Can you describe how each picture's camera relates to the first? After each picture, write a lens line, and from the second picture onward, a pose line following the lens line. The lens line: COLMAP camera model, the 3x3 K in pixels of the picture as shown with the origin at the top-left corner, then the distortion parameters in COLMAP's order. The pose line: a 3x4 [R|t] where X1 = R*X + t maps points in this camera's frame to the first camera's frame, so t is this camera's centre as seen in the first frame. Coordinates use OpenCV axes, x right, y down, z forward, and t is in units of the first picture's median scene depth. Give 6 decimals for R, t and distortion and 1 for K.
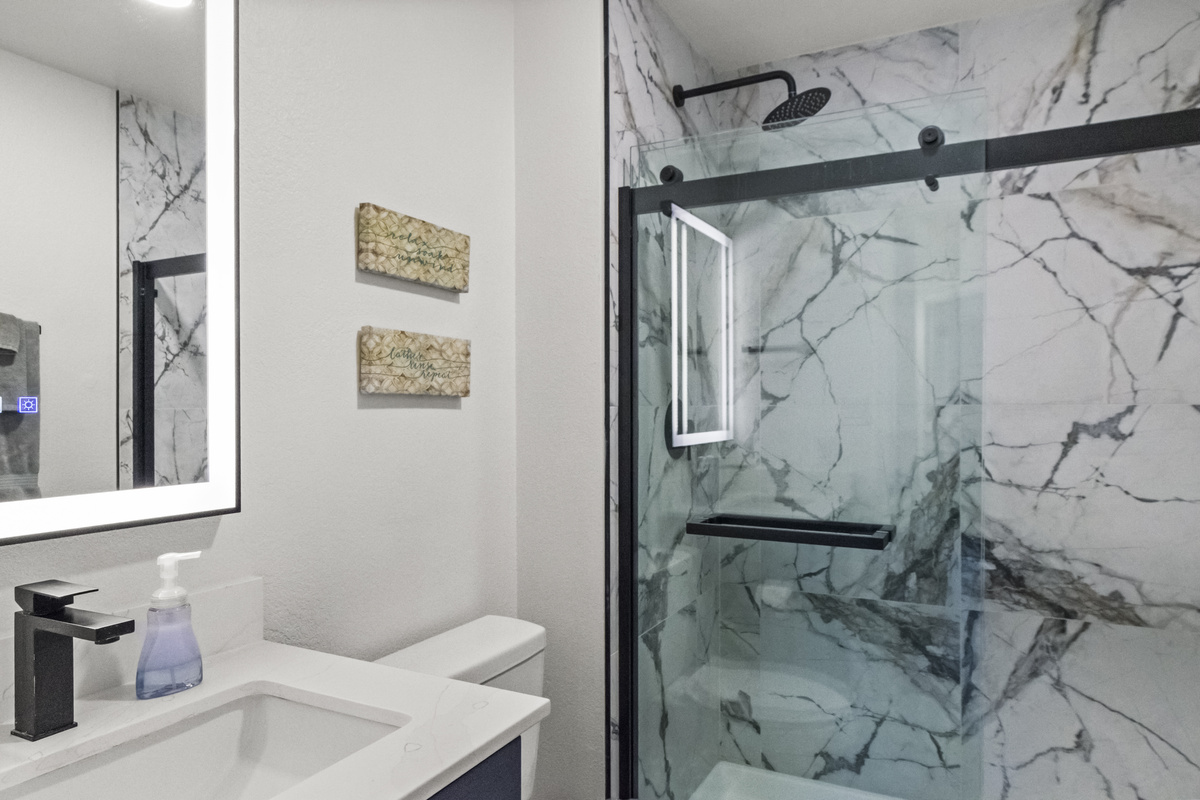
lens RADIAL K [[728.0, 0, 624.9], [0, 728.0, 409.5], [0, 0, 1]] dist [0.005132, -0.001937]
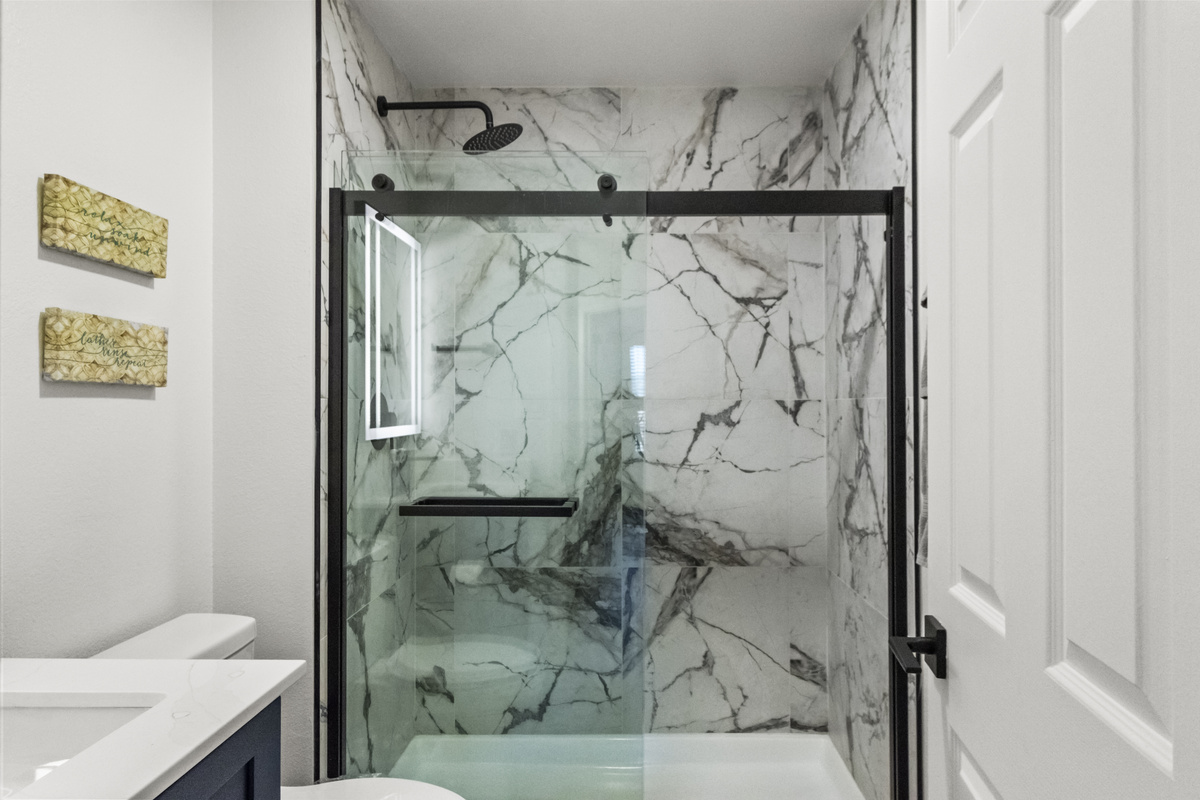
lens RADIAL K [[728.0, 0, 600.1], [0, 728.0, 402.3], [0, 0, 1]] dist [0.005132, -0.001937]
pose [[0.909191, 0.004669, 0.416353, -0.084944], [-0.000067, 0.999939, -0.011068, 0.011910], [-0.416379, 0.010035, 0.909136, -0.098246]]
